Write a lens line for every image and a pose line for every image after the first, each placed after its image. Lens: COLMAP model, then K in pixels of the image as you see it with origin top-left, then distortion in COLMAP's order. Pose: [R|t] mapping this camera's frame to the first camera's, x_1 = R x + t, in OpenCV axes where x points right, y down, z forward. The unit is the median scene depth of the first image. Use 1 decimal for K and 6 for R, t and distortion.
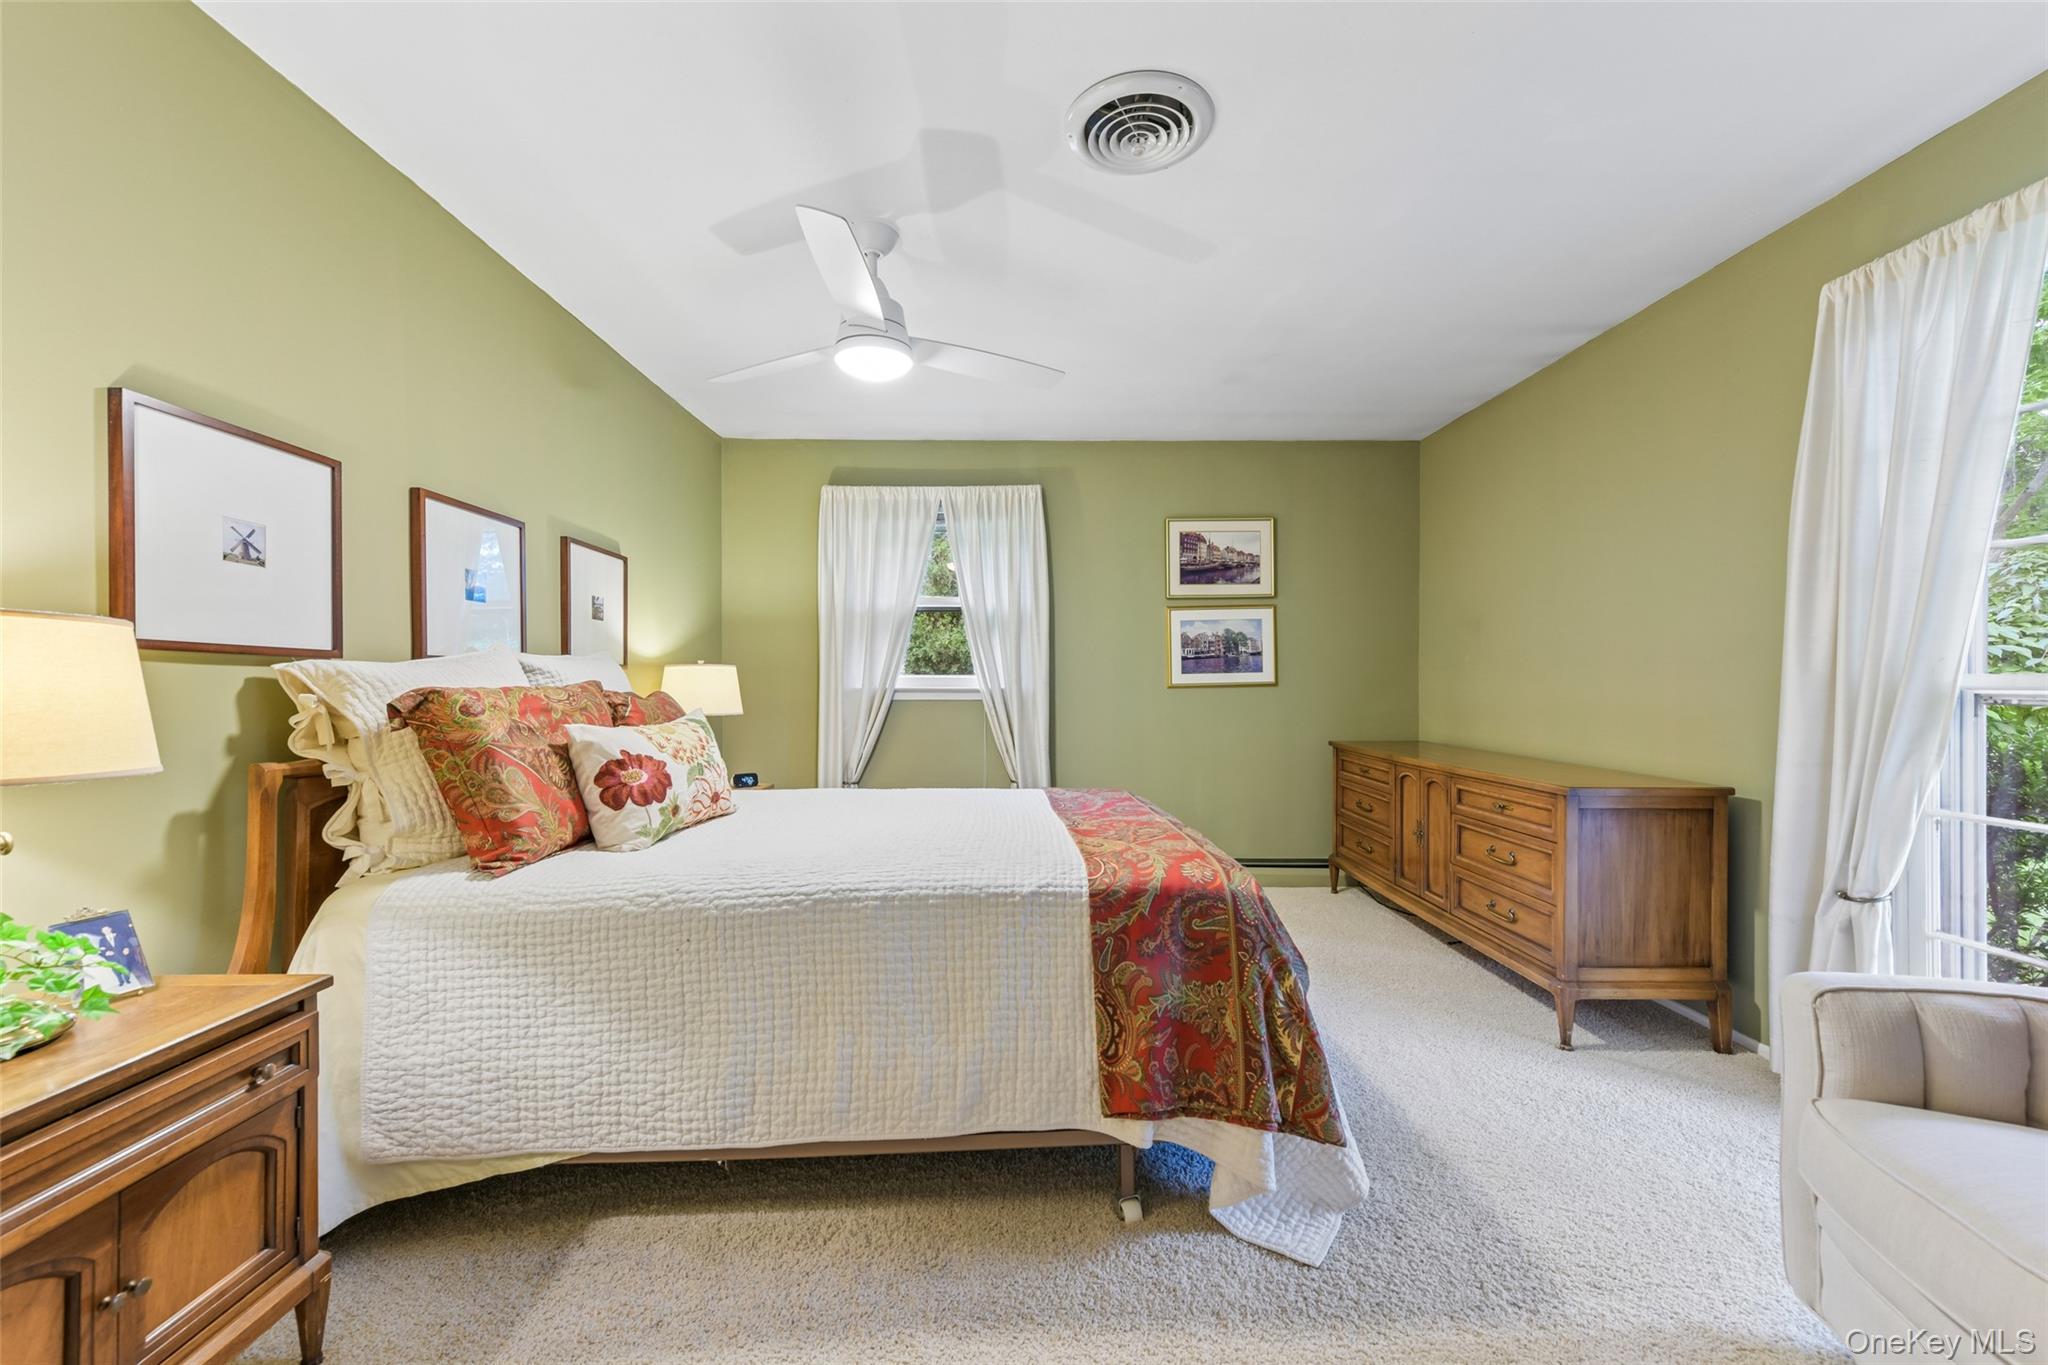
lens RADIAL K [[802.7, 0, 1013.3], [0, 802.7, 696.1], [0, 0, 1]] dist [0.008757, -0.000364]
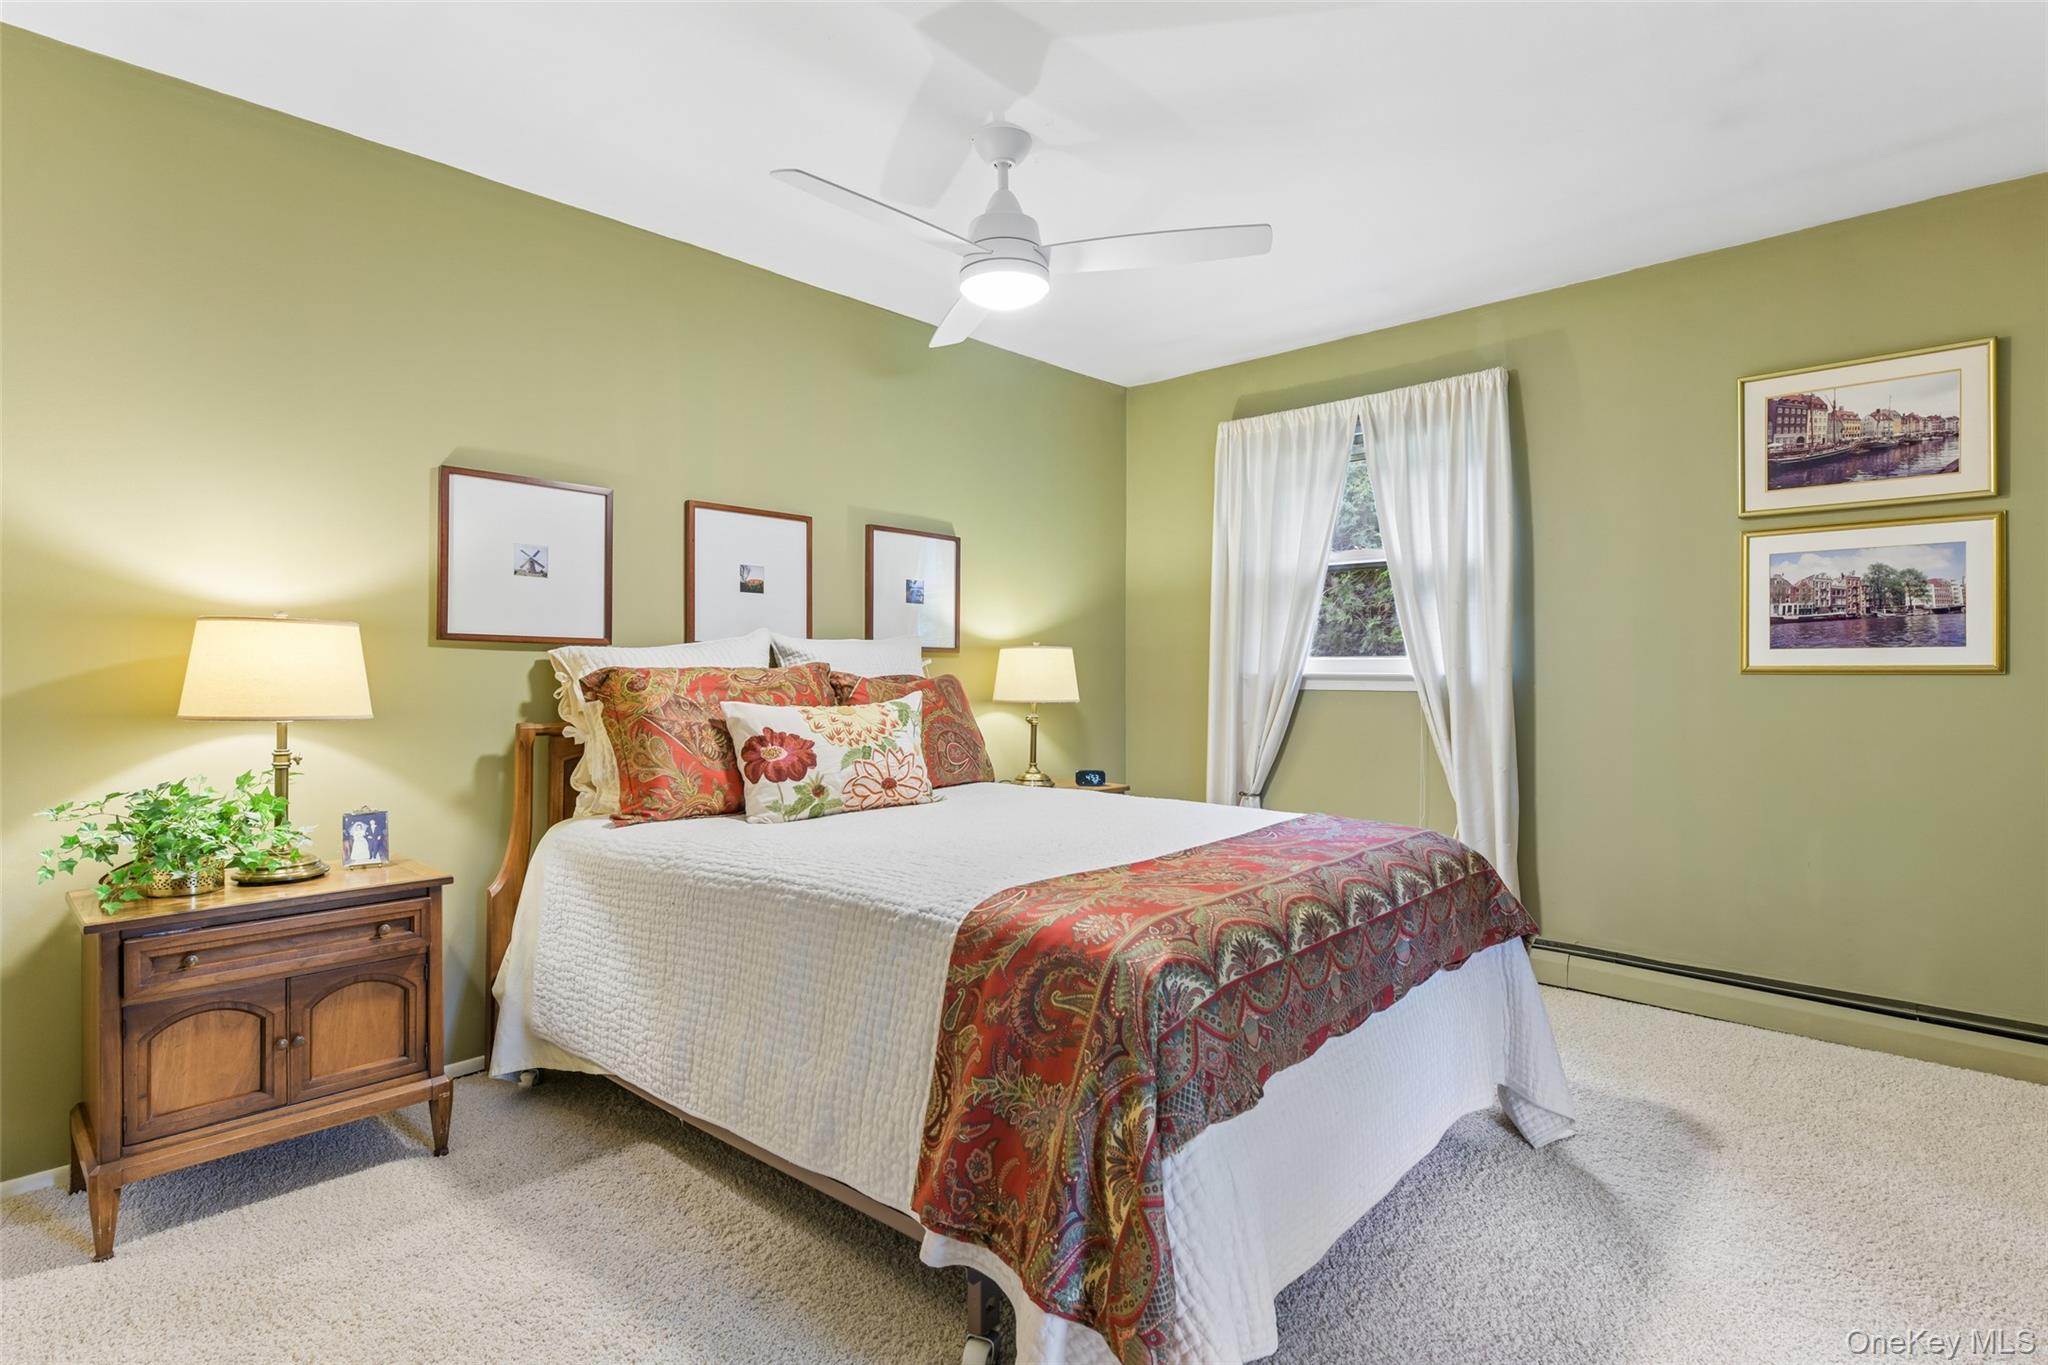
lens RADIAL K [[1007.8, 0, 1024.0], [0, 1007.8, 682.5], [0, 0, 1]] dist [-0.000885, -0.000839]
pose [[0.729748, 0.007576, -0.683674, 0.664968], [-0.011920, 0.999928, -0.001642, 0.006439], [0.683612, 0.009348, 0.729786, 0.269895]]
